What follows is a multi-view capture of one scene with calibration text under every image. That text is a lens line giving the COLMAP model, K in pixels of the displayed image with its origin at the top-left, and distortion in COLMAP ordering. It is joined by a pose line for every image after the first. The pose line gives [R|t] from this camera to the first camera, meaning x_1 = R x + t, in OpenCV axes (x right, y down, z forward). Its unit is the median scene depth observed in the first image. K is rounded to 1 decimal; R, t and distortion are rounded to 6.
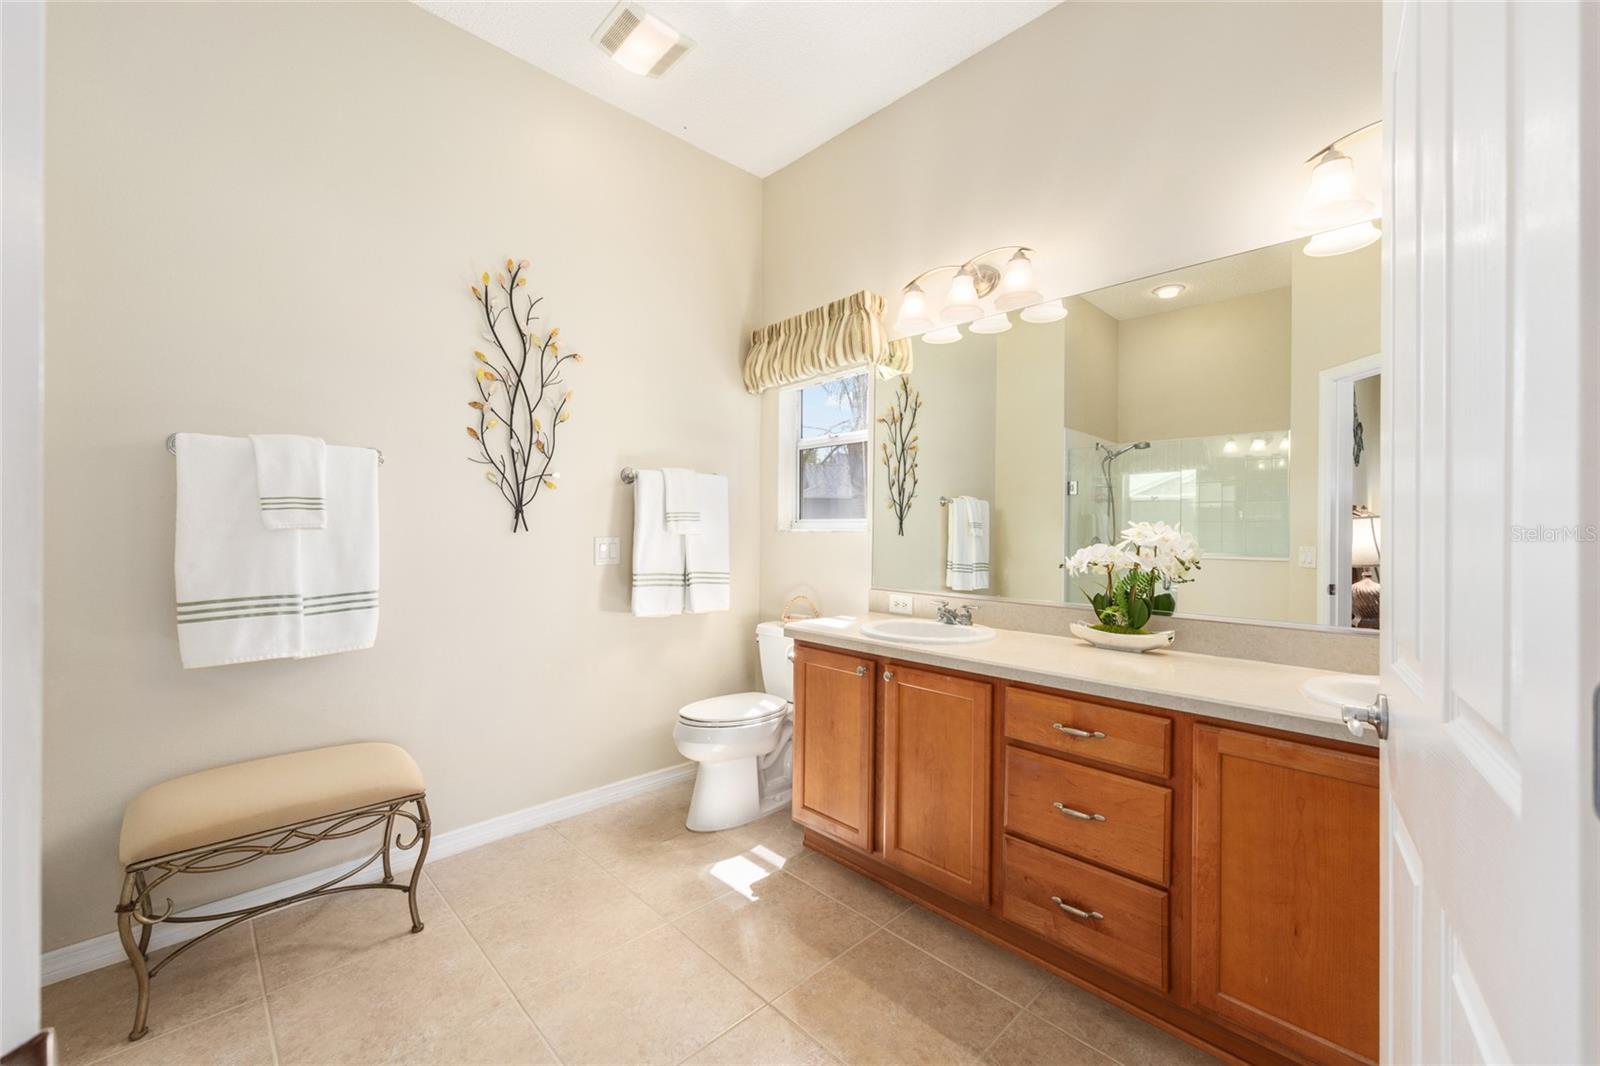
lens RADIAL K [[643.0, 0, 803.6], [0, 643.0, 525.6], [0, 0, 1]] dist [-0.000740, 0.000528]
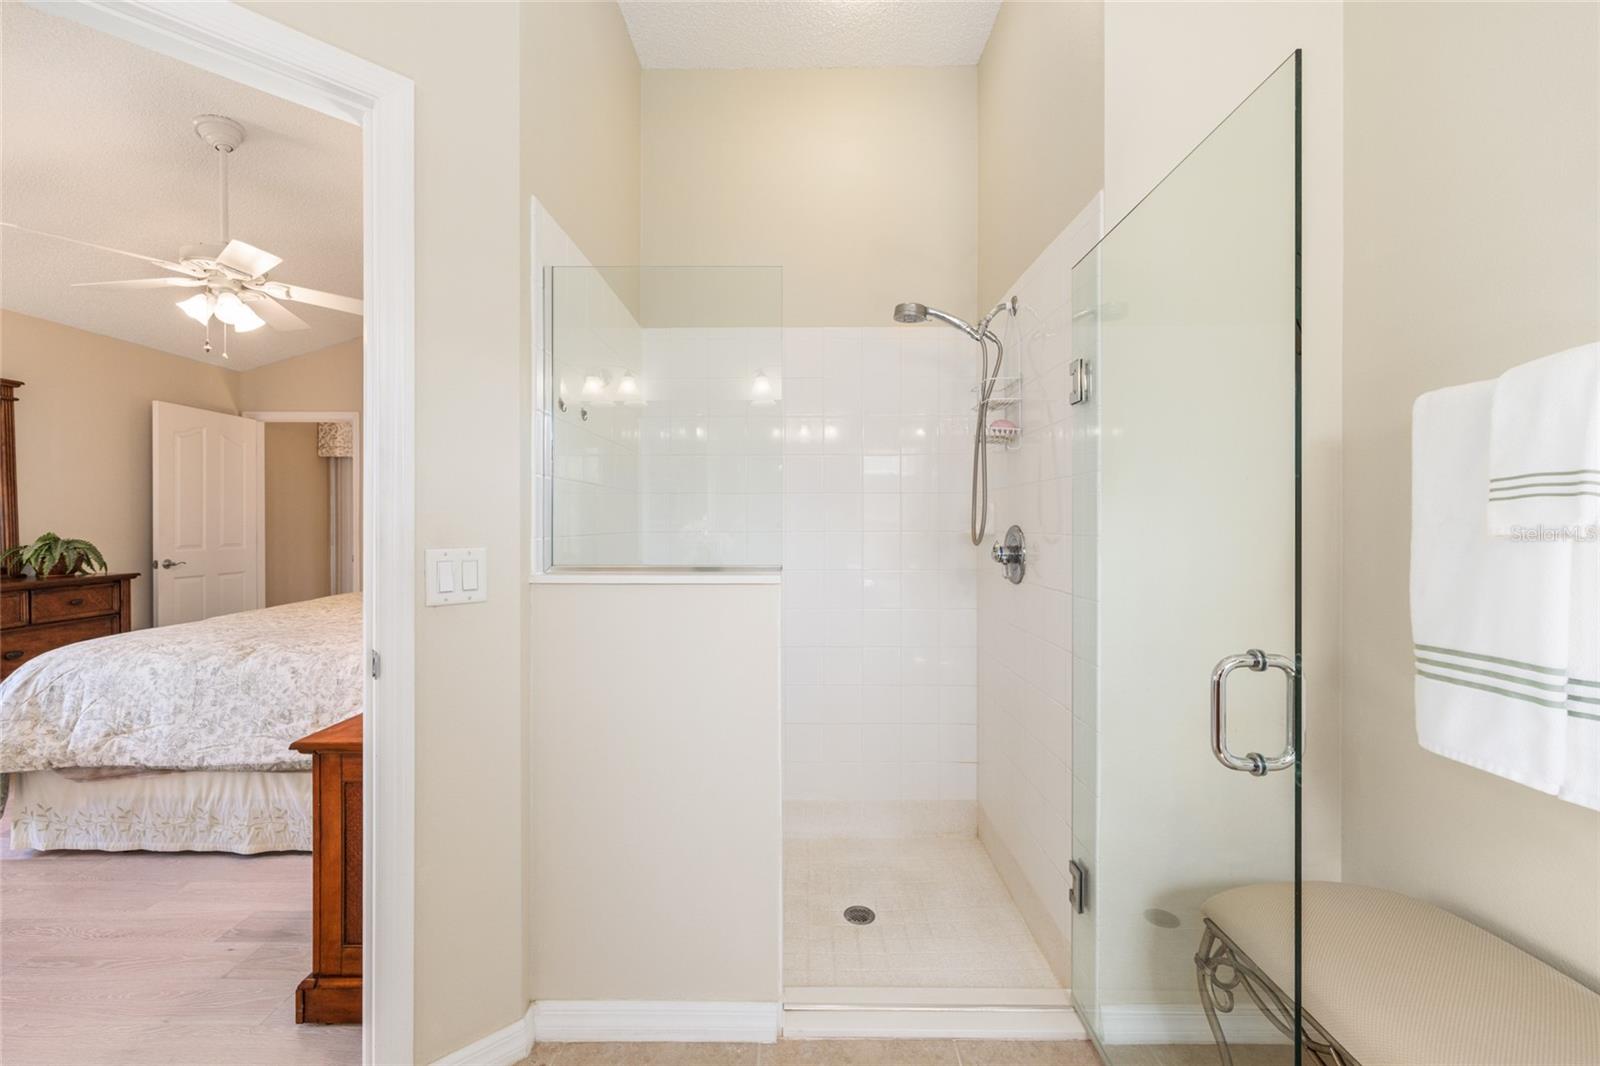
lens RADIAL K [[643.0, 0, 803.9], [0, 643.0, 525.6], [0, 0, 1]] dist [-0.000740, 0.000528]
pose [[-0.700893, -0.012626, -0.713155, -0.023173], [-0.009023, 0.999920, -0.008835, 0.006314], [0.713210, 0.000242, -0.700951, 0.922122]]
